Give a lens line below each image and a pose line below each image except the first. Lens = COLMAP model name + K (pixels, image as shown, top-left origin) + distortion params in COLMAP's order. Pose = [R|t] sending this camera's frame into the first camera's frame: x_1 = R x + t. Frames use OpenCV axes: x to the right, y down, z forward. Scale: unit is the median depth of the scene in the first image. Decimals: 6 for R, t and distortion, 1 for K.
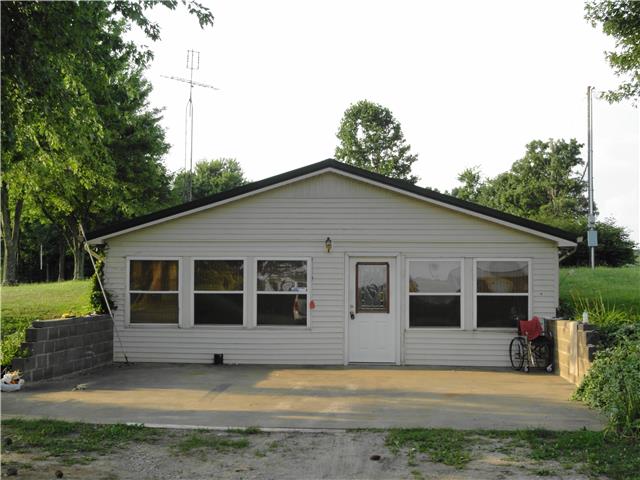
lens RADIAL K [[784.8, 0, 320.0], [0, 784.8, 240.0], [0, 0, 1]] dist [0.001921, 0.028873]
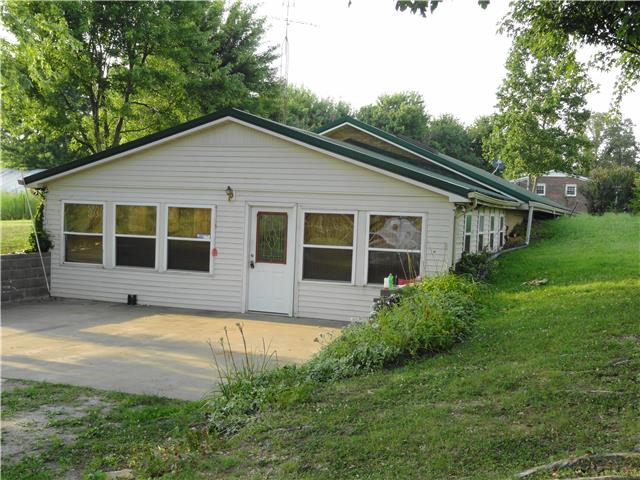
lens RADIAL K [[784.8, 0, 320.0], [0, 784.8, 240.0], [0, 0, 1]] dist [0.001921, 0.028873]
pose [[0.962136, 0.039858, -0.269639, 0.393695], [-0.016356, 0.995910, 0.088854, -0.025848], [0.272078, -0.081079, 0.958853, 0.062041]]
